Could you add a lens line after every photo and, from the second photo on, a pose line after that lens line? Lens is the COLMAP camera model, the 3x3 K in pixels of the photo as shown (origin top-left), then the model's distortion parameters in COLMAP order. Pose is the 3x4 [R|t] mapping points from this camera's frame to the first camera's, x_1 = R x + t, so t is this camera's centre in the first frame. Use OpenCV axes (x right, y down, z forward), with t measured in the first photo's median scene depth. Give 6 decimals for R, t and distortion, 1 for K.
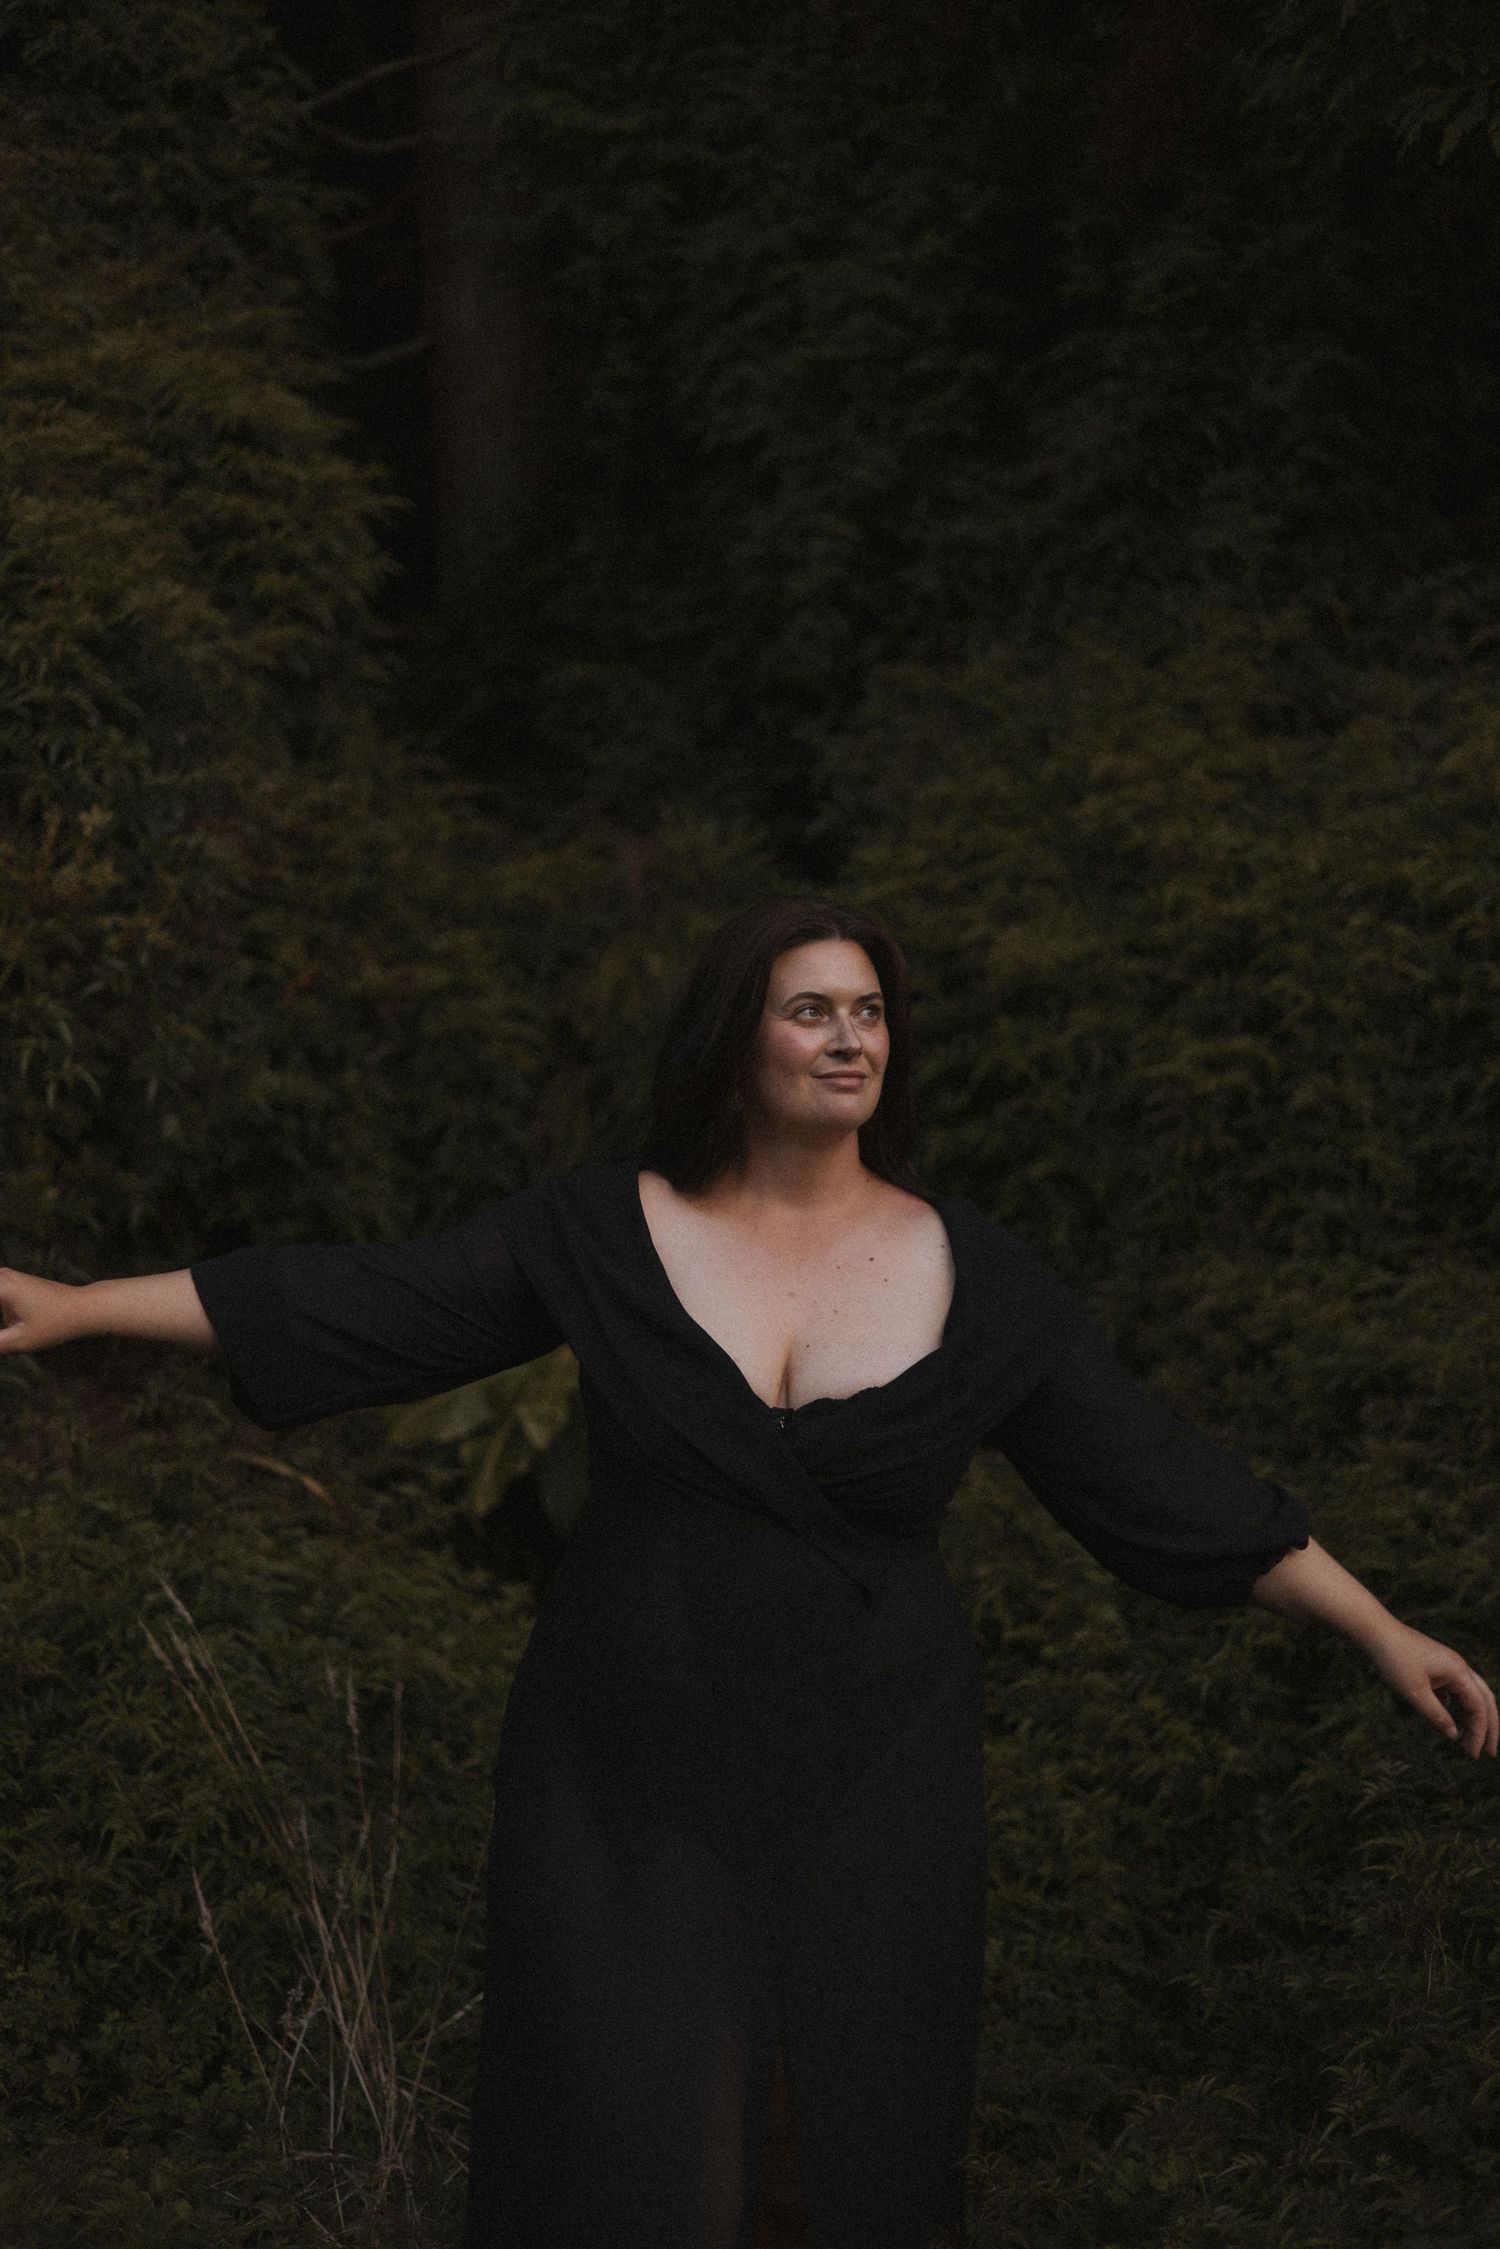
lens RADIAL K [[3251.5, 0, 751.6], [0, 3251.5, 1115.5], [0, 0, 1]] dist [0.010662, 0.000000]
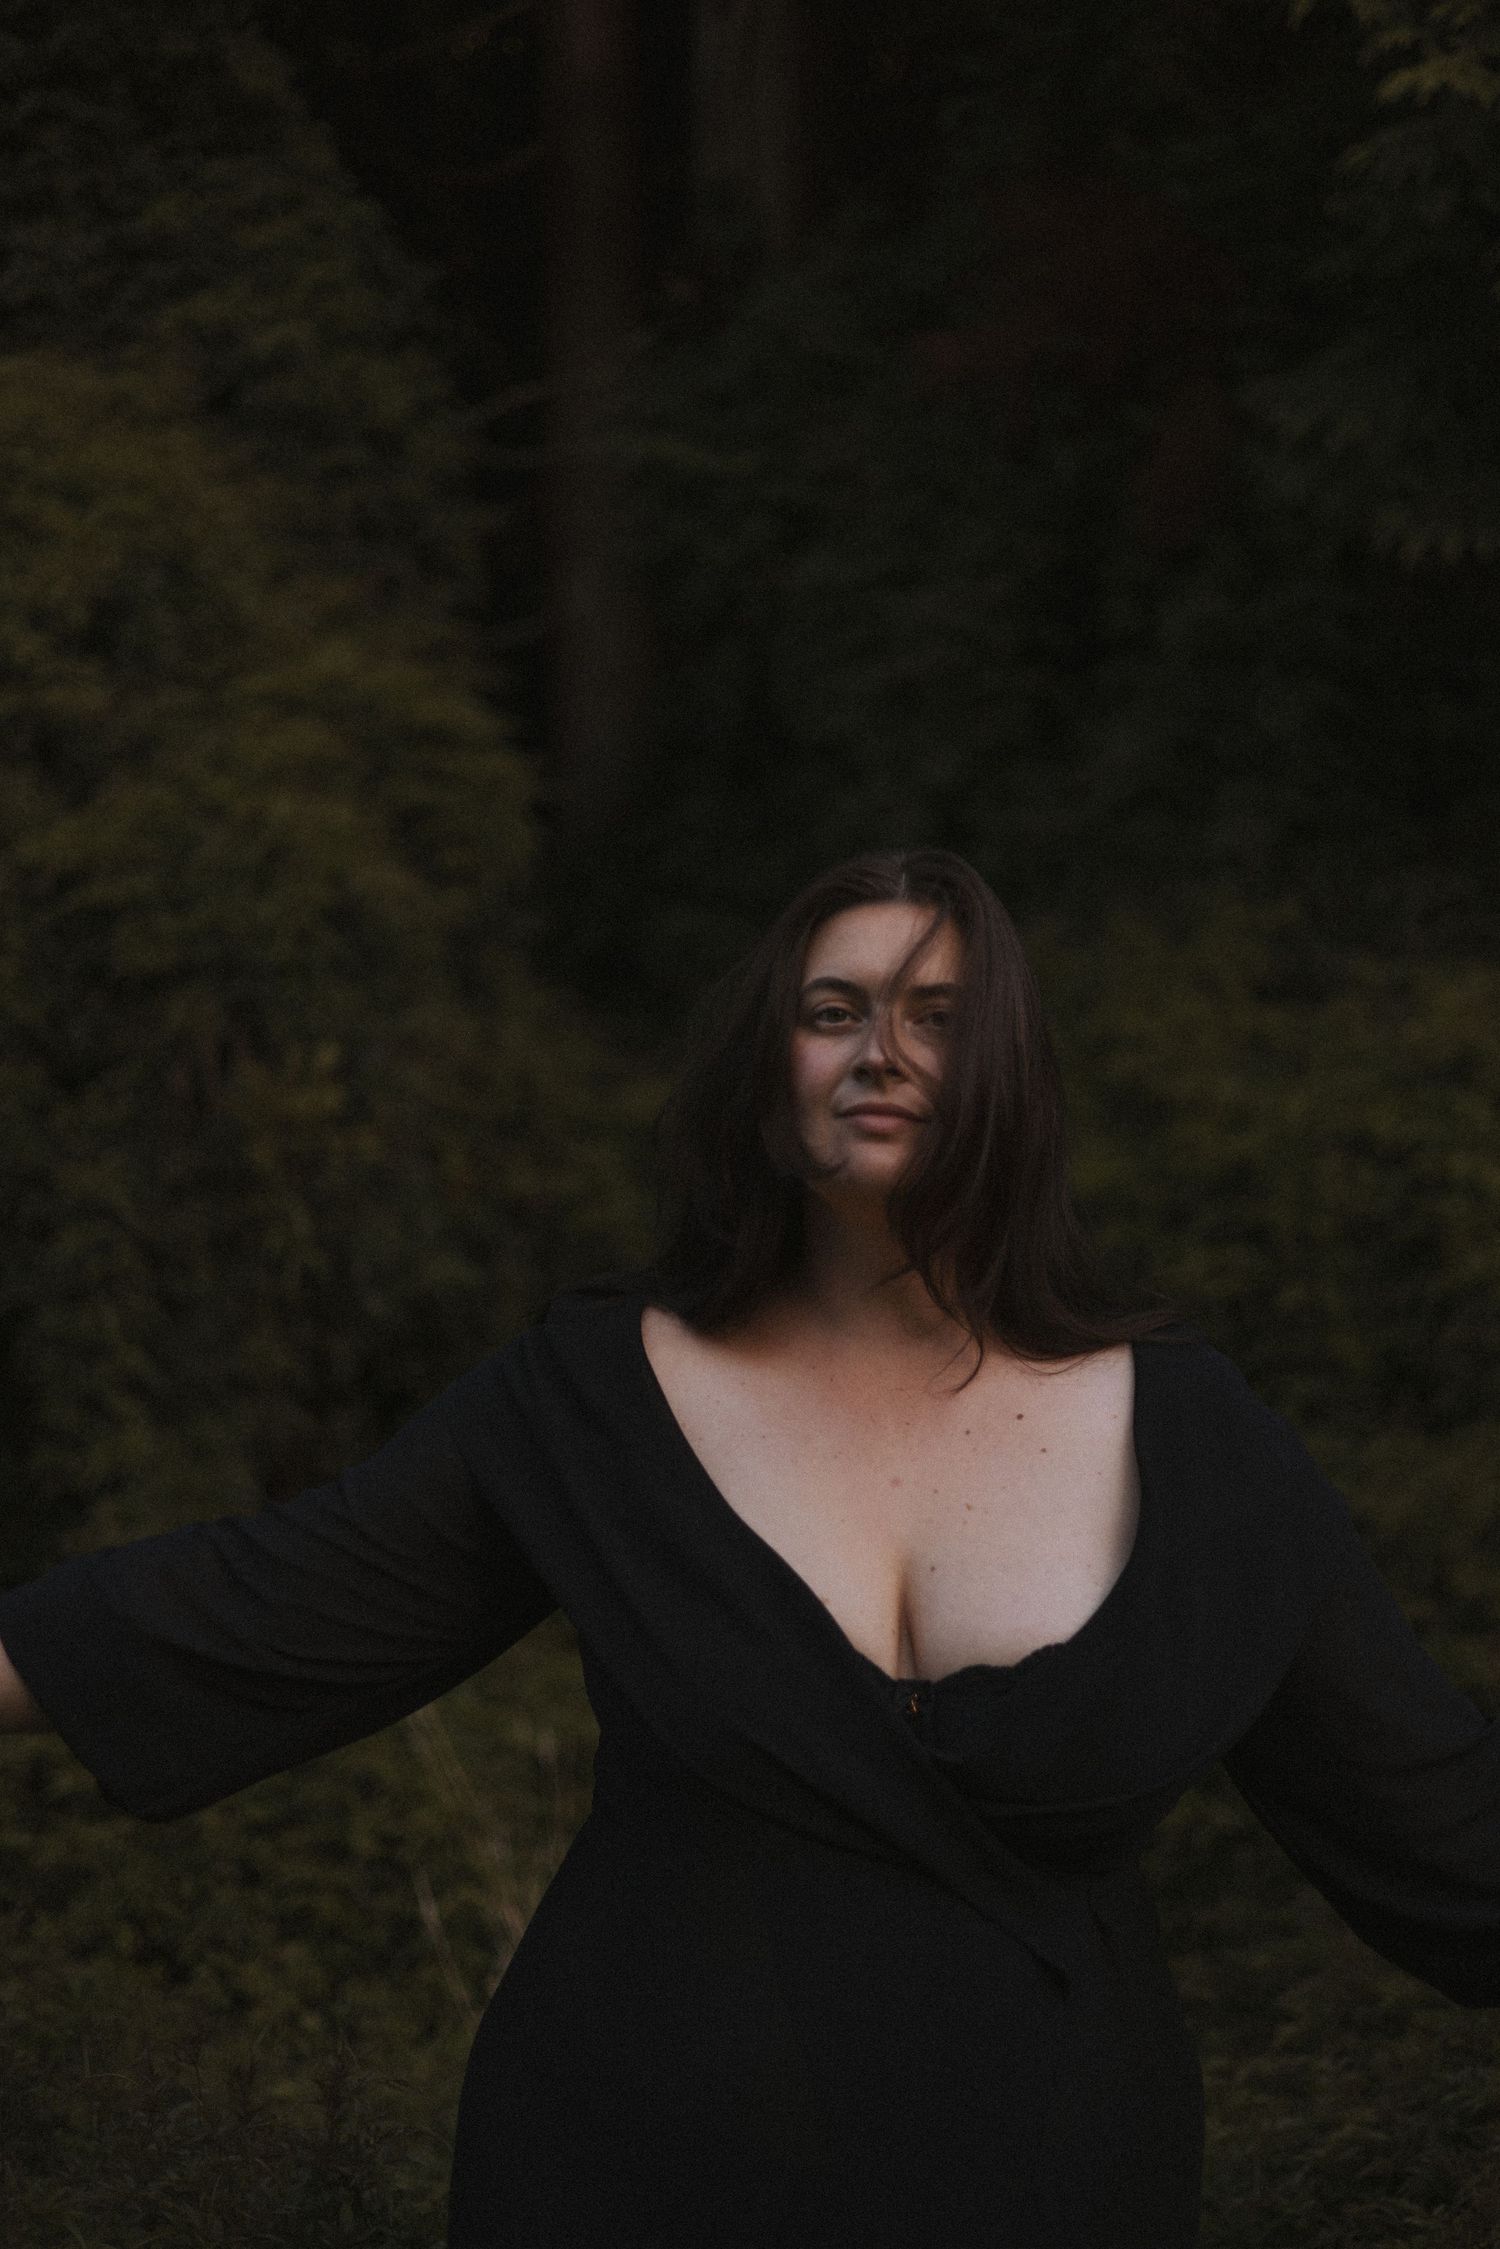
lens RADIAL K [[3251.5, 0, 789.0], [0, 3251.5, 1148.9], [0, 0, 1]] dist [0.010662, 0.000000]
pose [[0.999715, 0.023648, 0.003193, -0.025165], [-0.023464, 0.998529, -0.048886, 0.001642], [-0.004345, 0.048797, 0.998799, -0.230149]]
